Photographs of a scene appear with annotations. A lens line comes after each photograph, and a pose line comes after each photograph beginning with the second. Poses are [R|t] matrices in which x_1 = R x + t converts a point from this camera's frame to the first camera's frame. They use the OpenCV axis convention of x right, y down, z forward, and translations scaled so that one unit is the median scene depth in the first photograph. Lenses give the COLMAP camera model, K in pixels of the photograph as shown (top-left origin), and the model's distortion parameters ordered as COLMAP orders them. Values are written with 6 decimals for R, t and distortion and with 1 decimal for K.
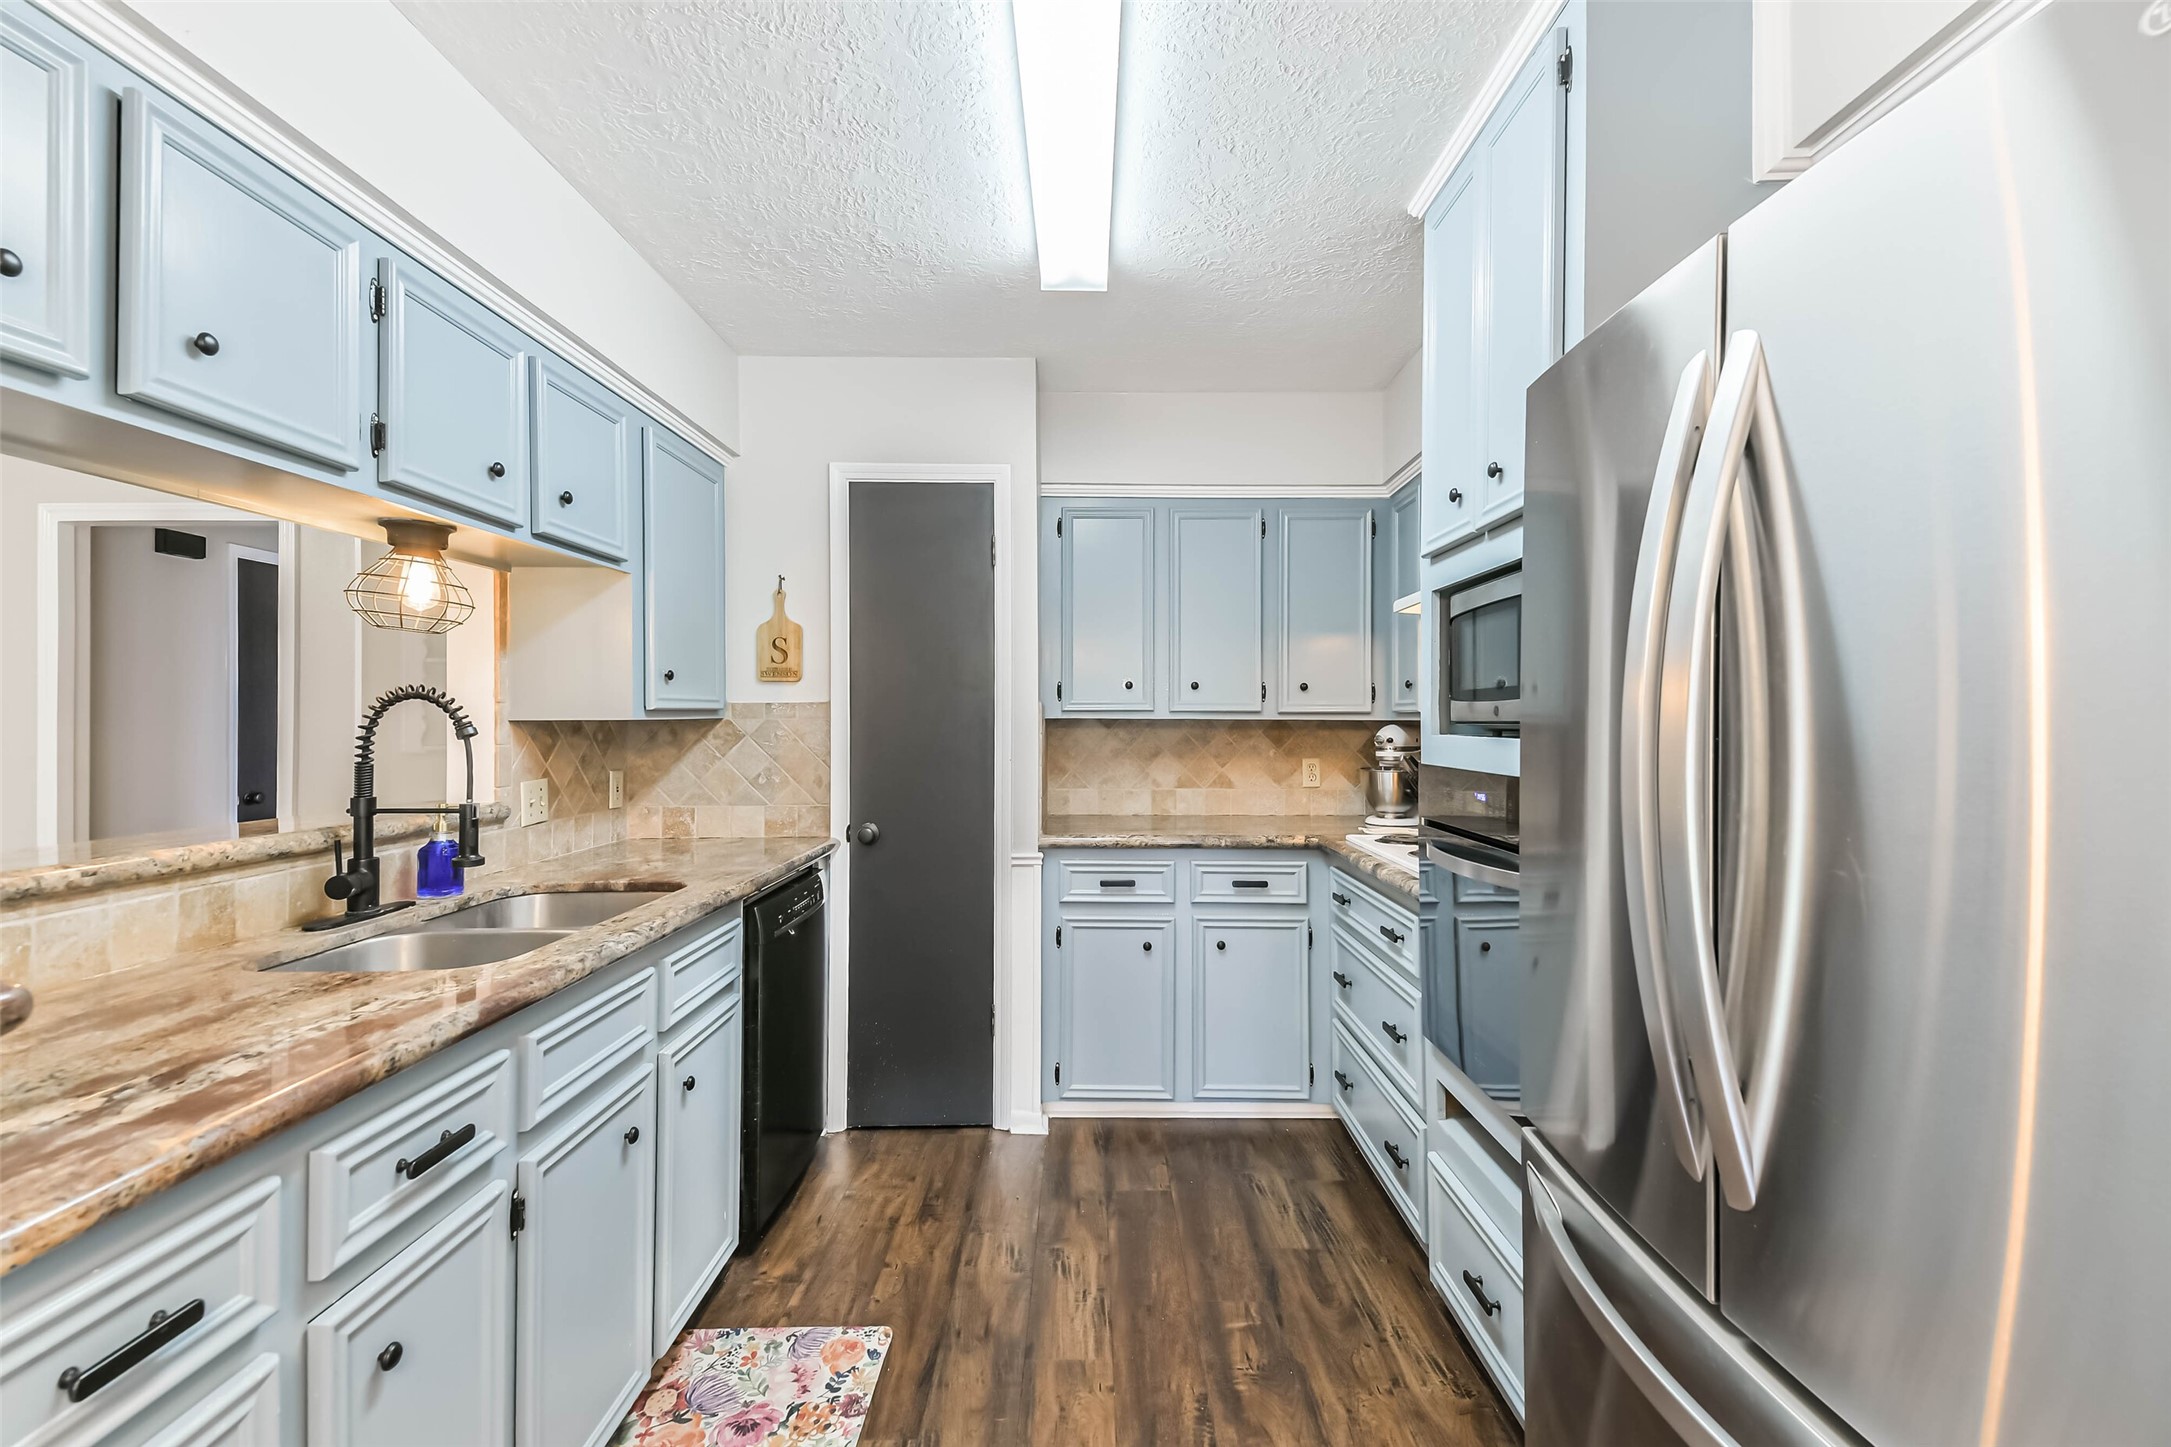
lens RADIAL K [[943.2, 0, 1089.8], [0, 943.2, 710.3], [0, 0, 1]] dist [0.059116, -0.023064]
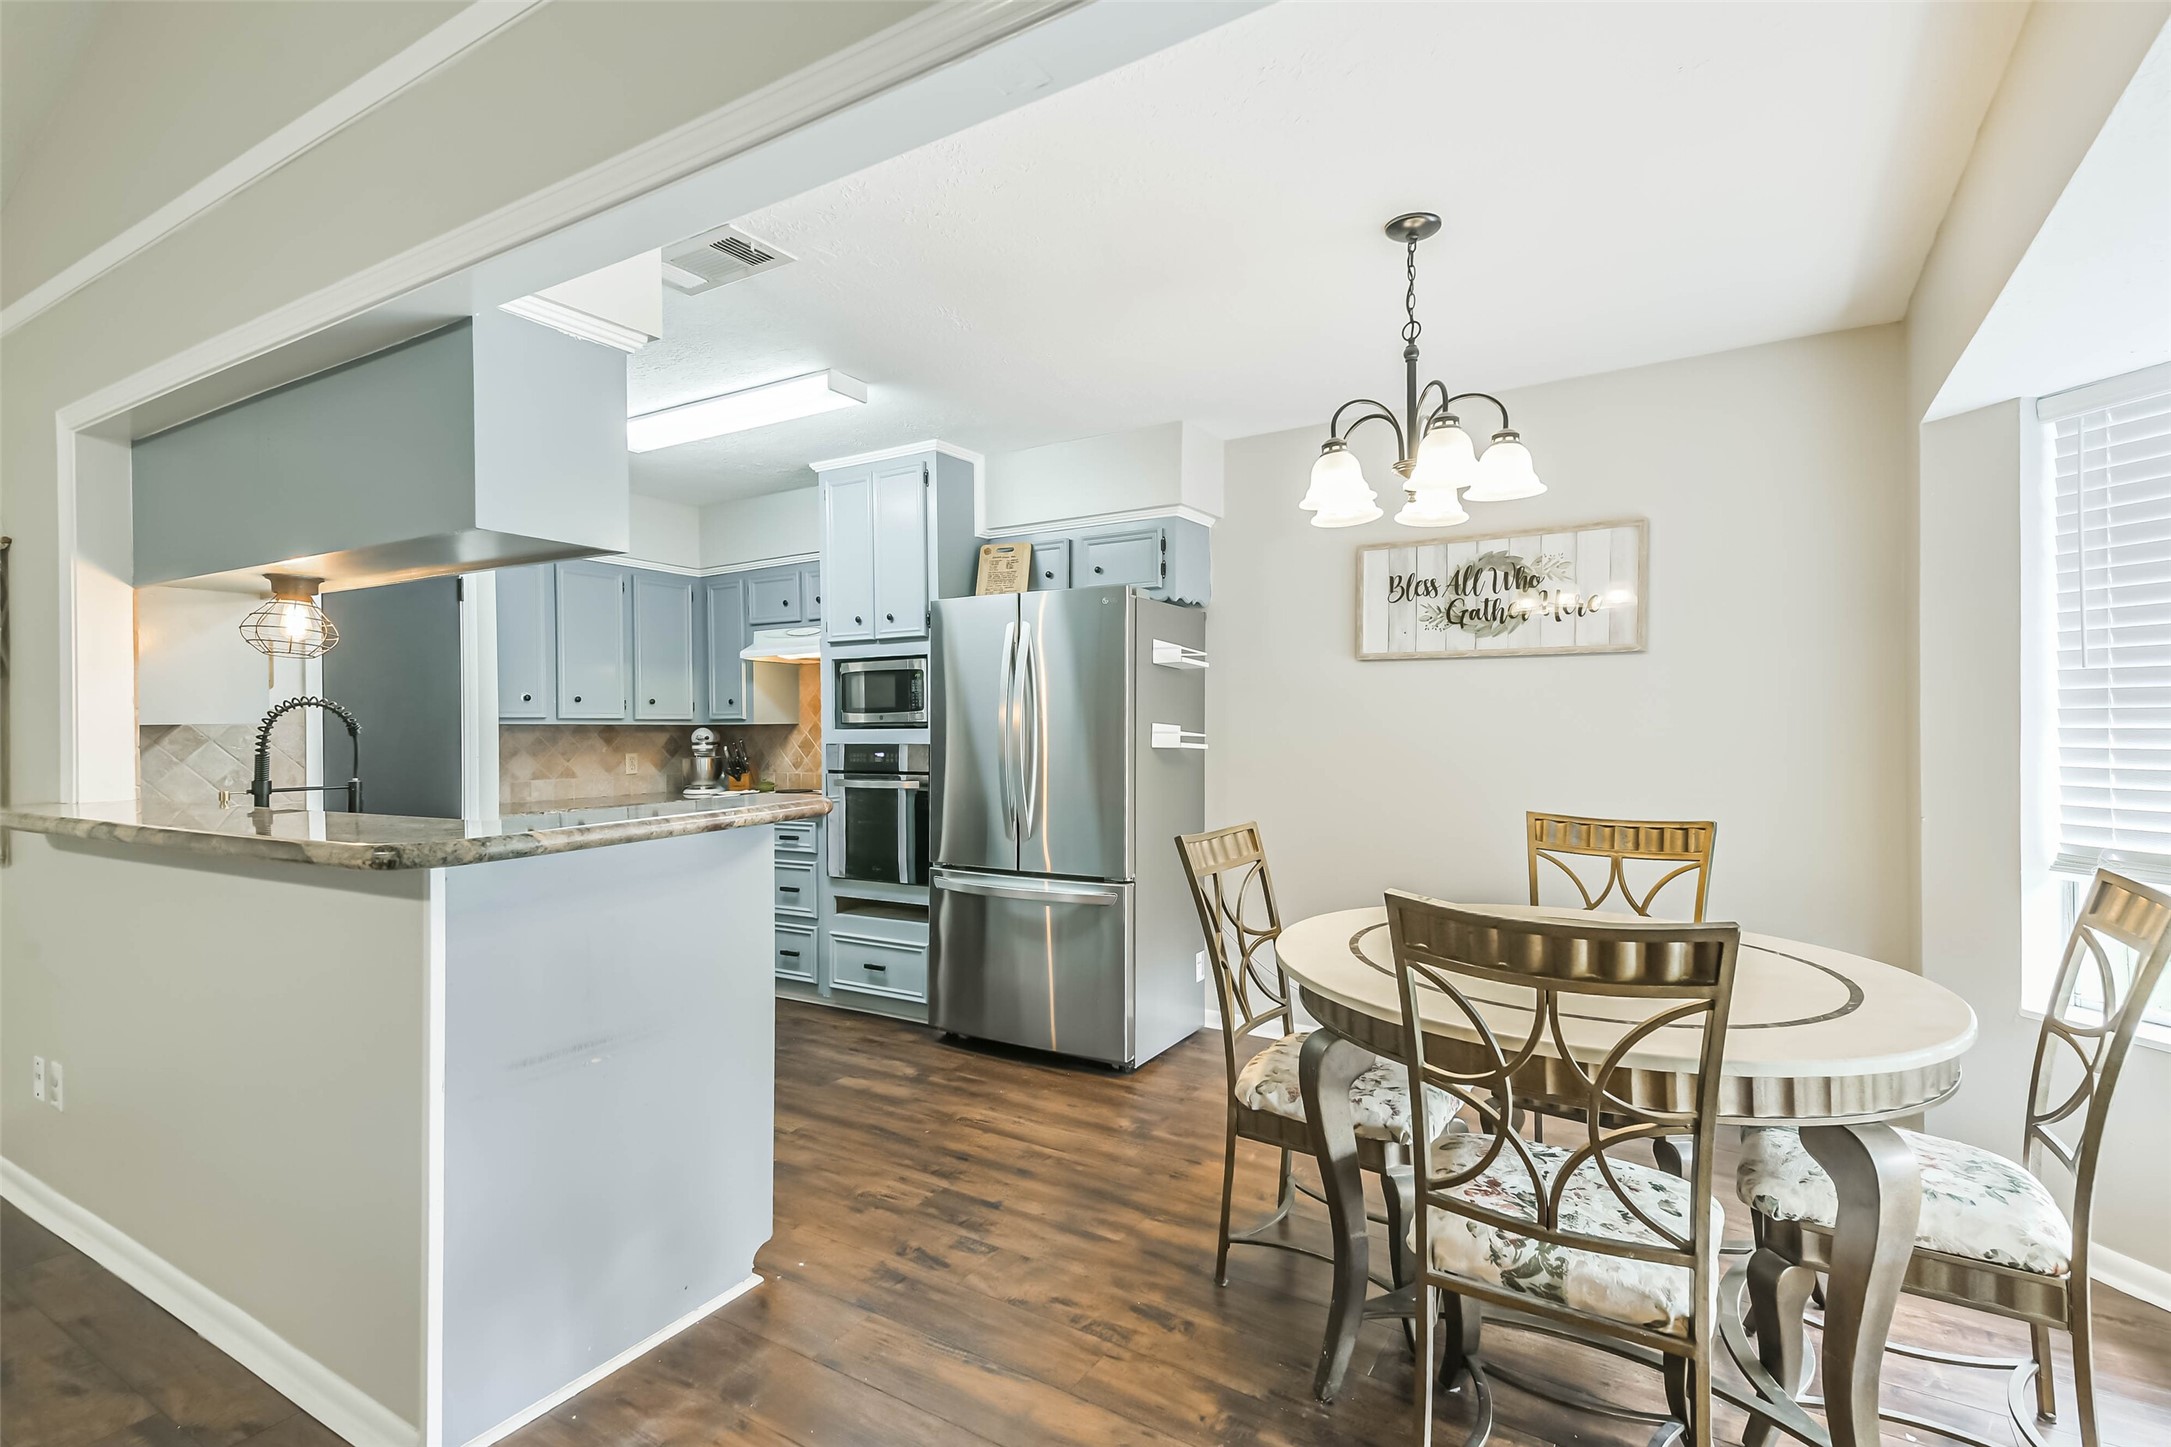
lens RADIAL K [[1023.6, 0, 1106.6], [0, 1023.6, 721.3], [0, 0, 1]] dist [0.043307, -0.008092]
pose [[0.523120, -0.001161, 0.852258, -0.948983], [-0.000291, 0.999999, 0.001541, 0.003381], [-0.852259, -0.001054, 0.523119, -0.515581]]
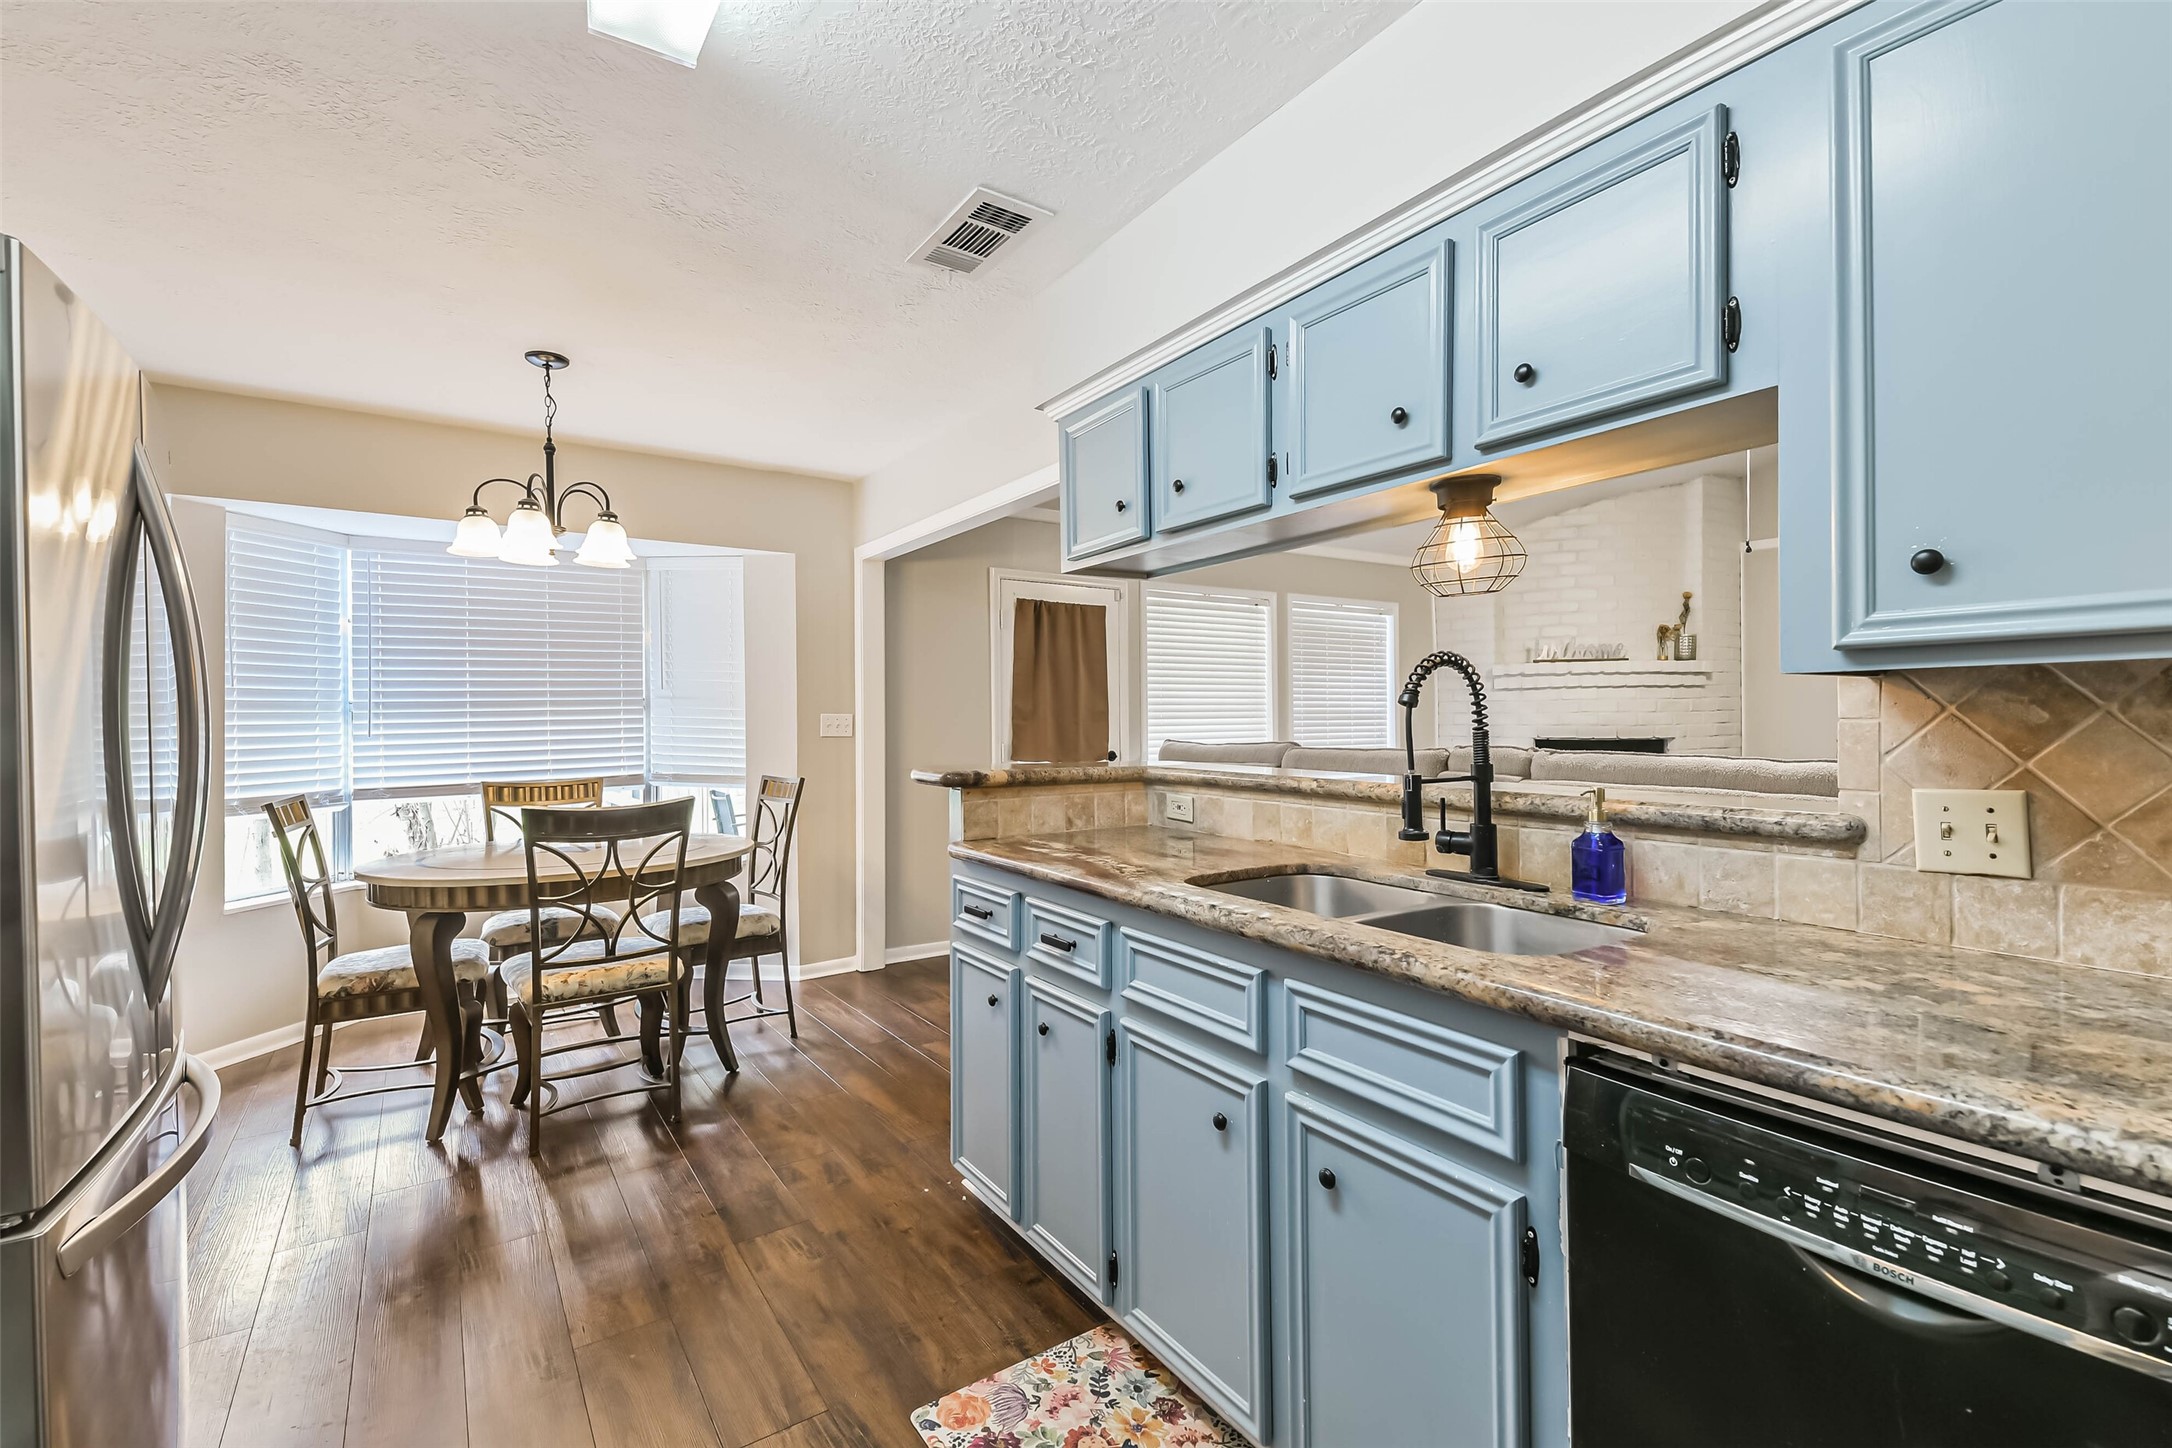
lens RADIAL K [[943.6, 0, 1099.5], [0, 943.6, 721.1], [0, 0, 1]] dist [0.059116, -0.023064]
pose [[-0.826798, 0.011945, -0.562372, 0.096798], [0.015364, 0.999881, -0.001352, 0.028266], [0.562289, -0.009758, -0.826883, 1.107862]]
